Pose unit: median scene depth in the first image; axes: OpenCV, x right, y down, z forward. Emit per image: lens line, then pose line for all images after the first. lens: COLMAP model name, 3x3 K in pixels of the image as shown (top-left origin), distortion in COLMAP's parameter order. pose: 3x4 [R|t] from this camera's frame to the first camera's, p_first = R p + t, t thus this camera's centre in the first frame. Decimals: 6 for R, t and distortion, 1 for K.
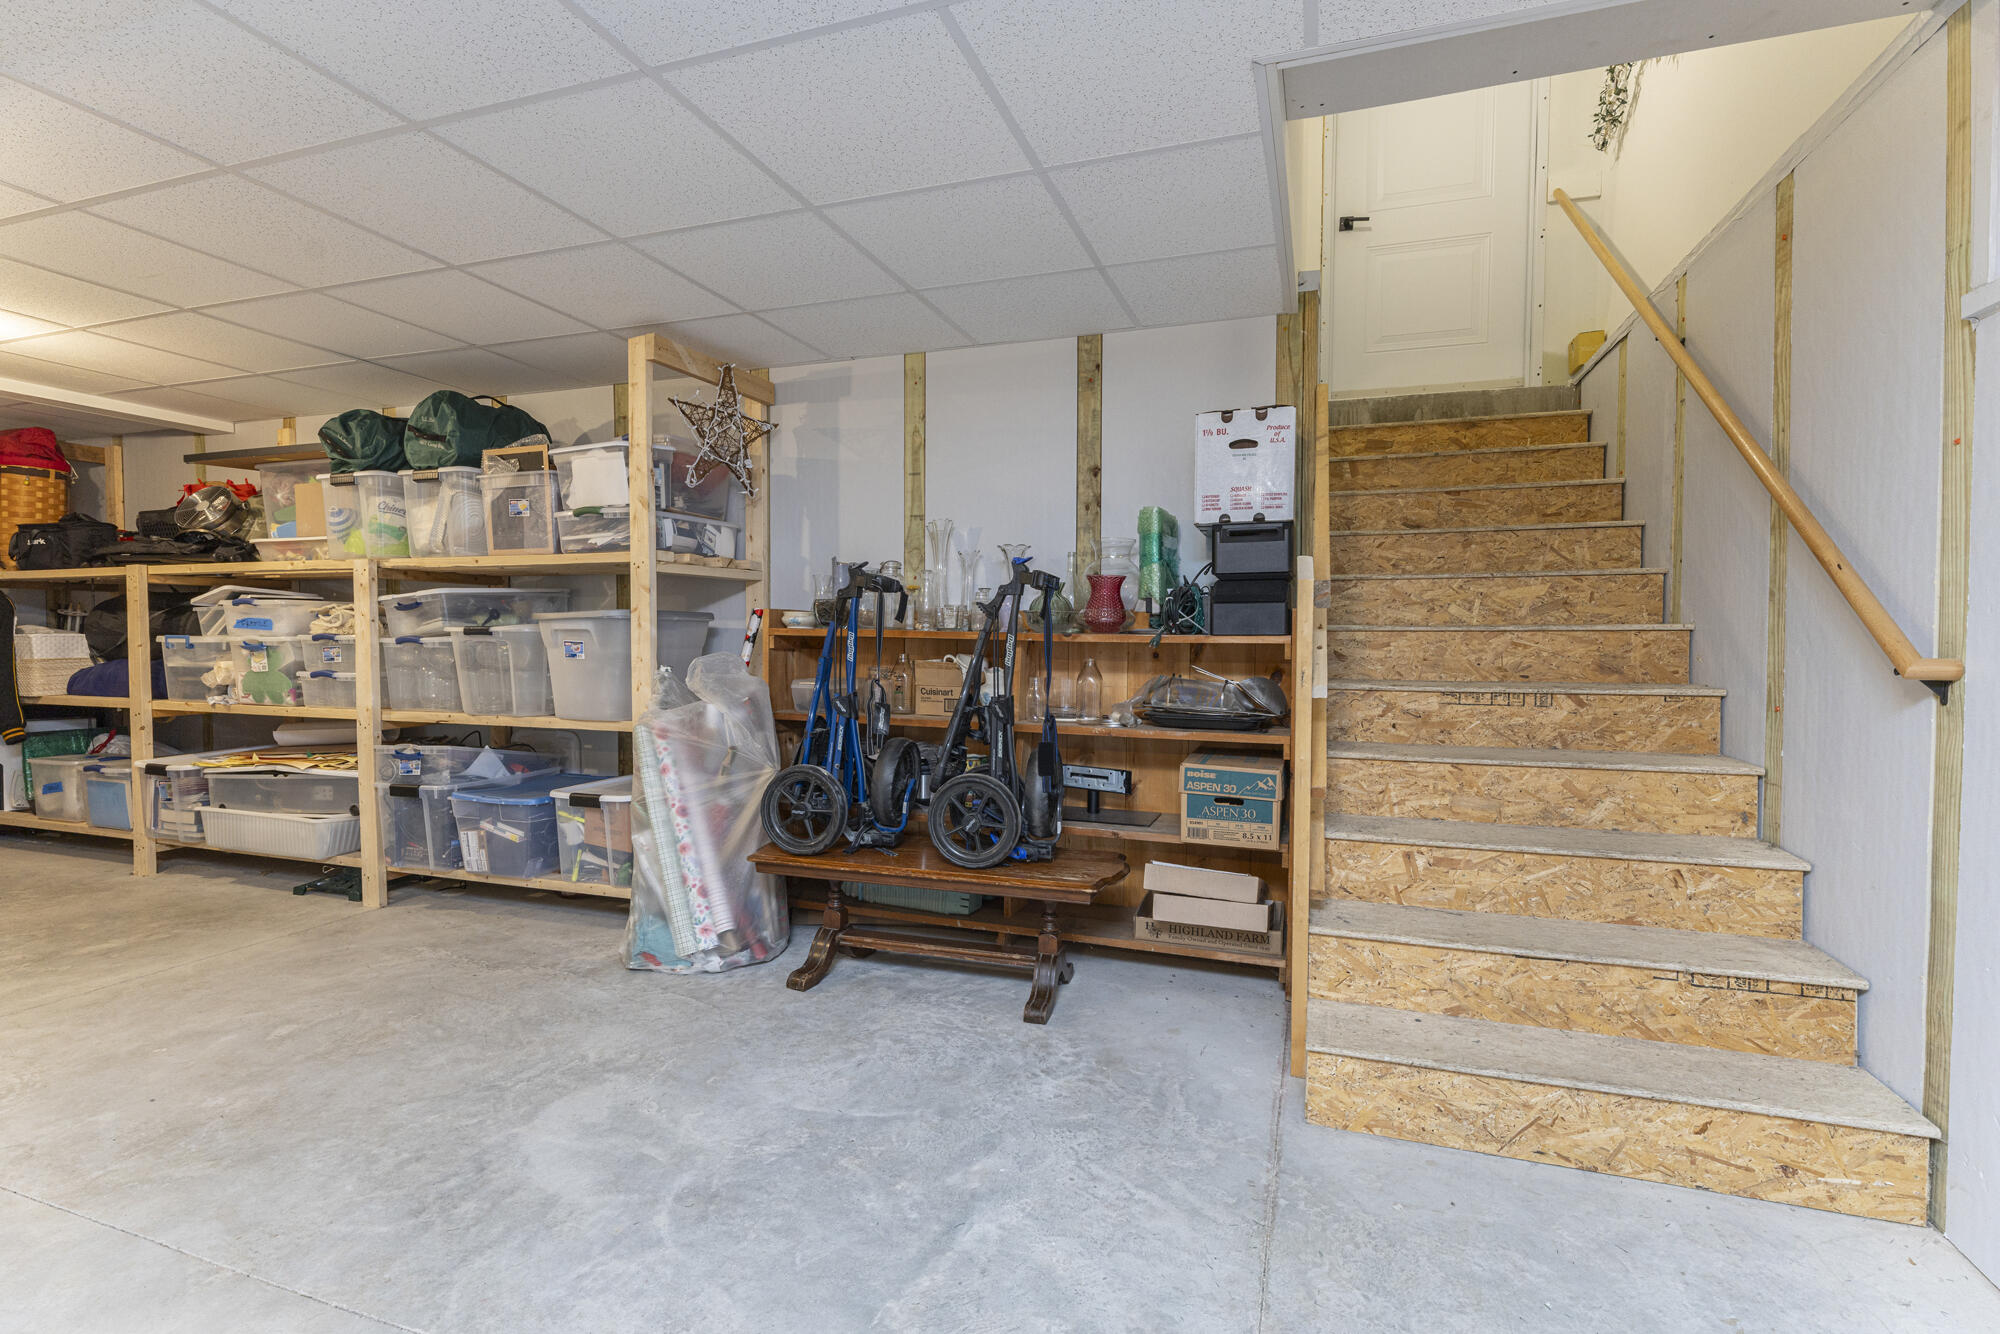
lens RADIAL K [[926.8, 0, 1005.7], [0, 926.8, 668.0], [0, 0, 1]] dist [-0.000005, -0.002141]
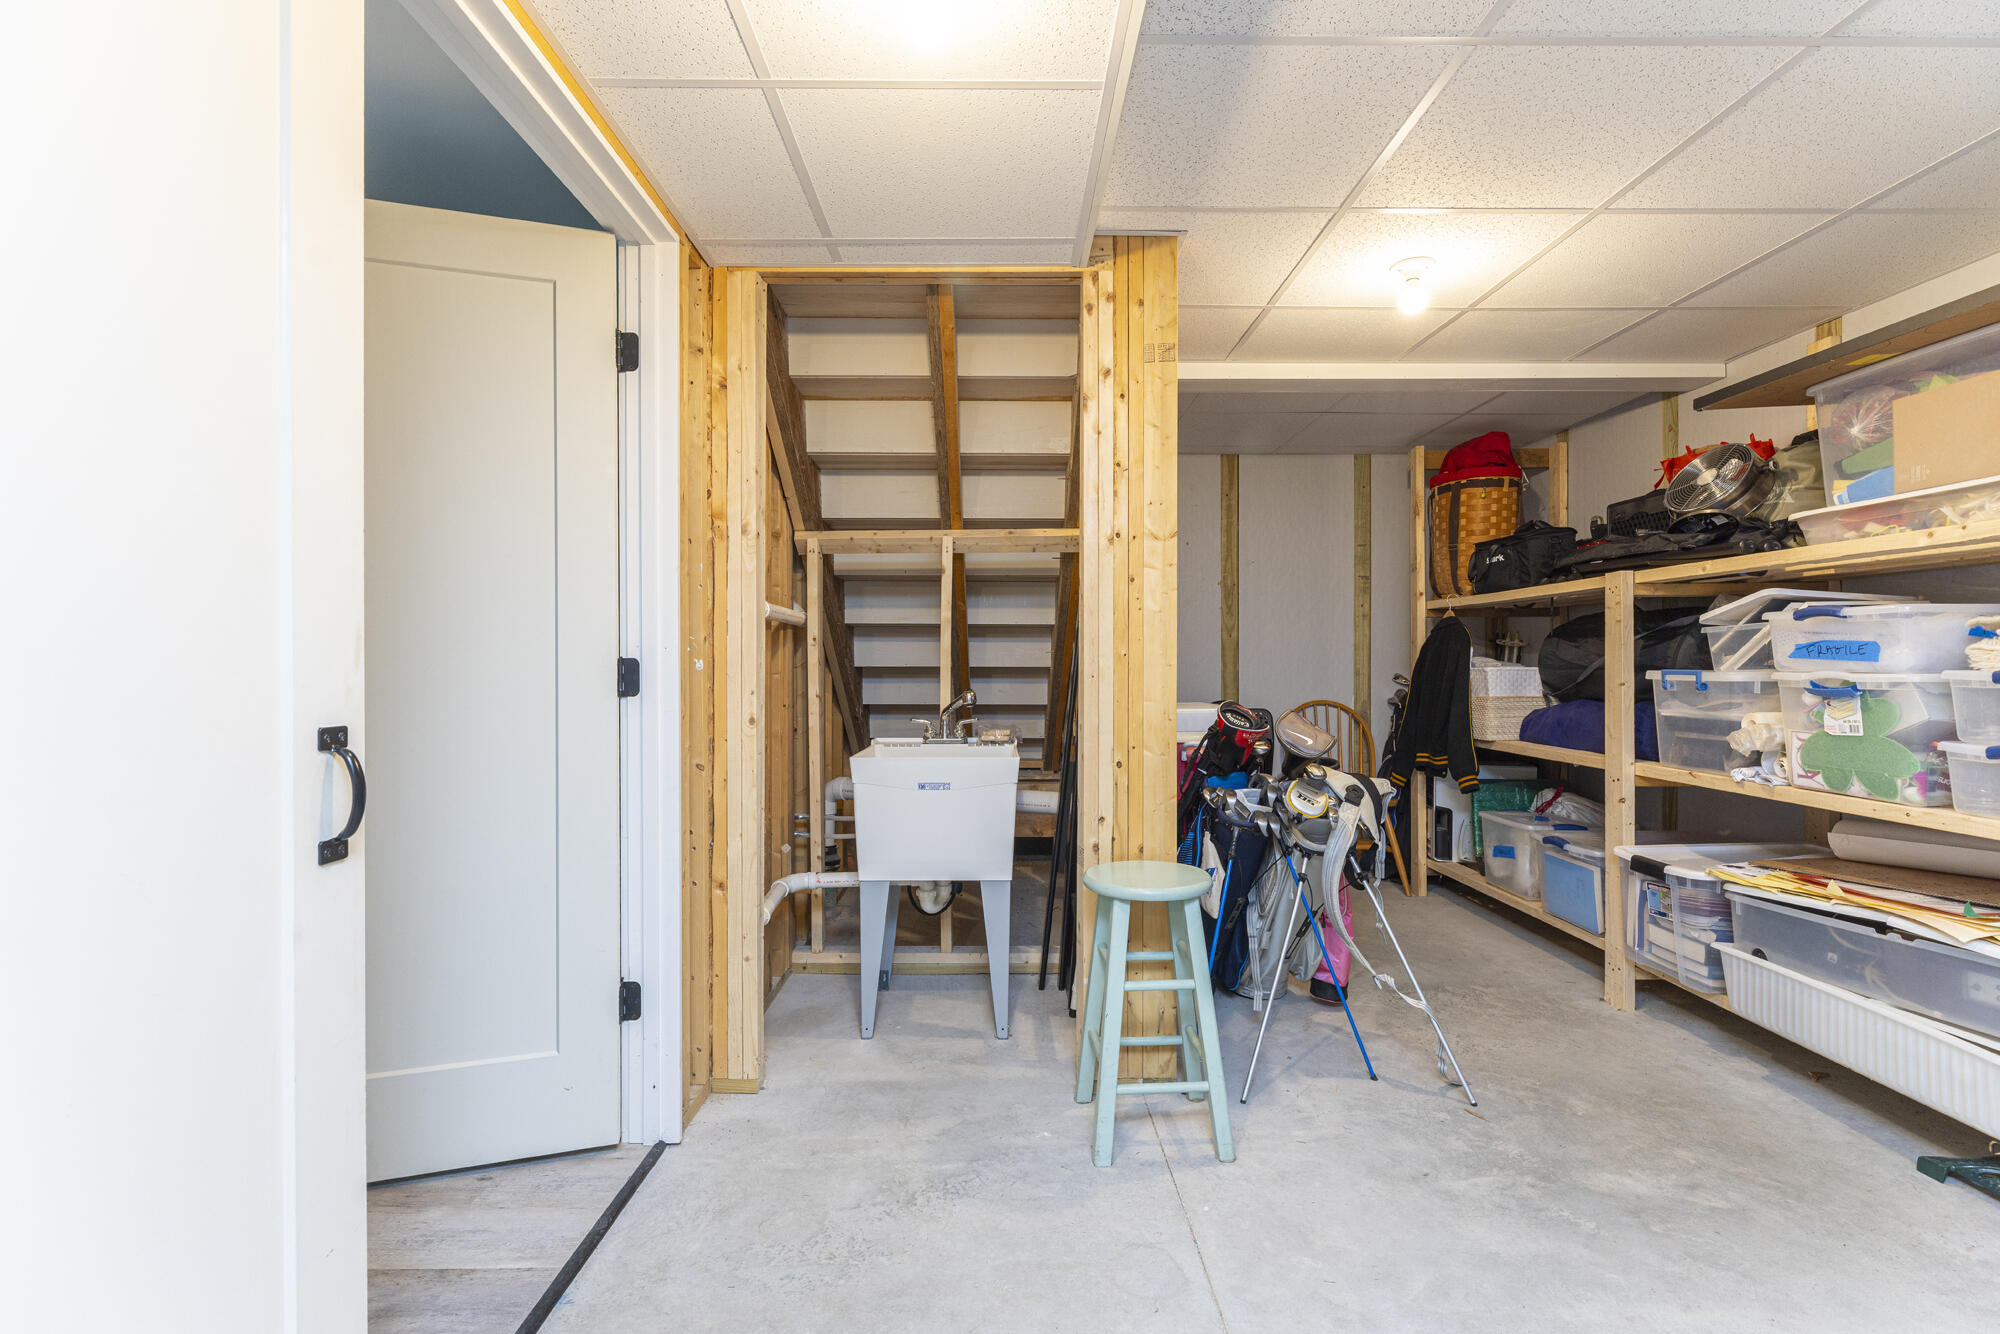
lens RADIAL K [[926.8, 0, 1001.9], [0, 926.8, 668.0], [0, 0, 1]] dist [-0.000005, -0.002141]
pose [[0.328394, 0.000339, -0.944541, -0.414159], [-0.029645, 0.999511, -0.009948, -0.015035], [0.944076, 0.031268, 0.328243, 0.310718]]
